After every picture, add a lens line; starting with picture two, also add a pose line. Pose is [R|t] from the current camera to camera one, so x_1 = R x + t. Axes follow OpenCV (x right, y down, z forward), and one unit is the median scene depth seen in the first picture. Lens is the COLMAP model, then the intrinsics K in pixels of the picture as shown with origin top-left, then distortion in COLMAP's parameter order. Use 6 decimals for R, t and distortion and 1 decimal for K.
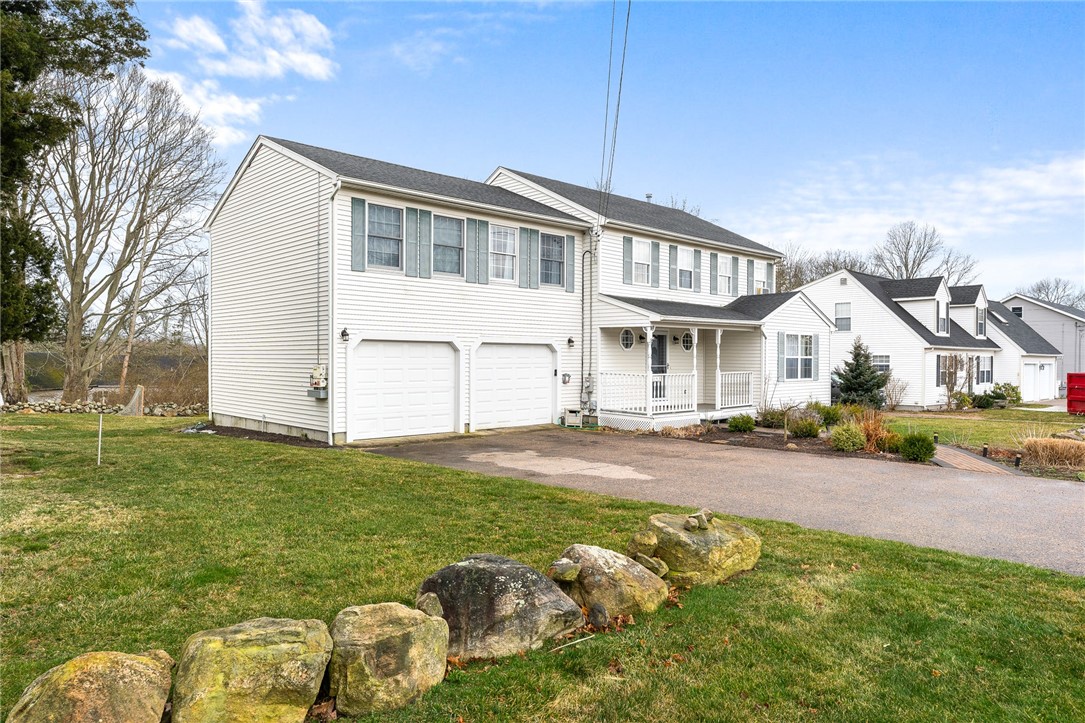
lens RADIAL K [[722.3, 0, 542.5], [0, 722.3, 361.5], [0, 0, 1]] dist [0.001104, 0.000838]
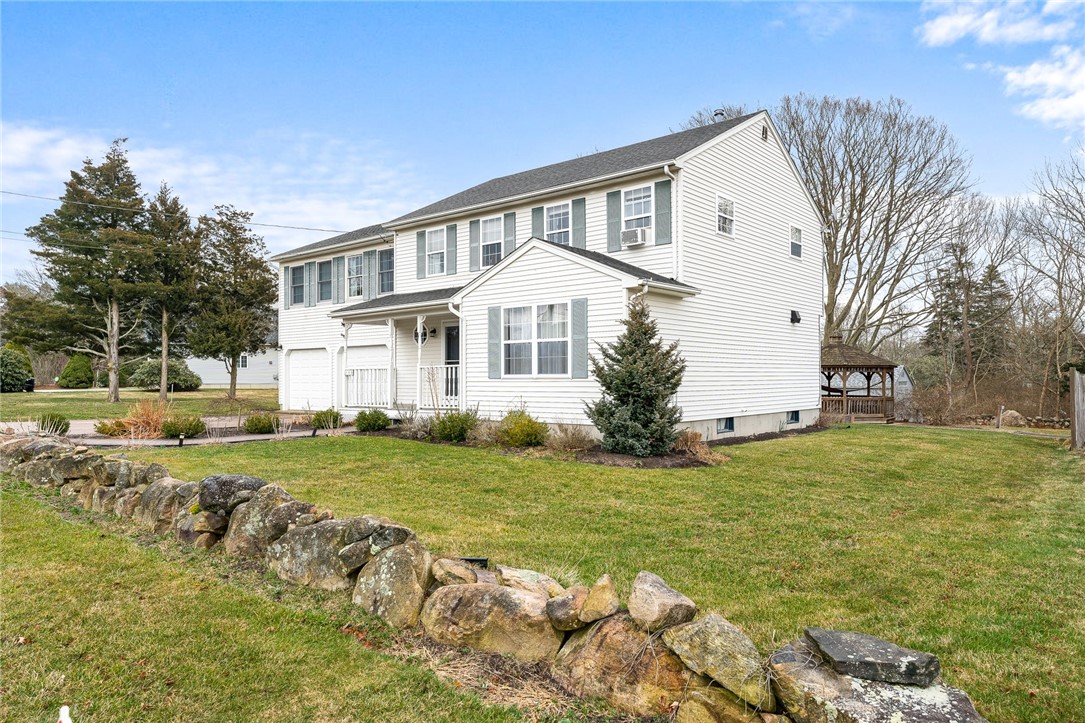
lens RADIAL K [[722.3, 0, 542.5], [0, 722.3, 361.5], [0, 0, 1]] dist [0.001104, 0.000838]
pose [[0.120051, -0.020169, -0.992563, 0.455277], [0.012653, 0.999743, -0.018785, 0.011323], [0.992687, -0.010304, 0.120275, 0.422884]]
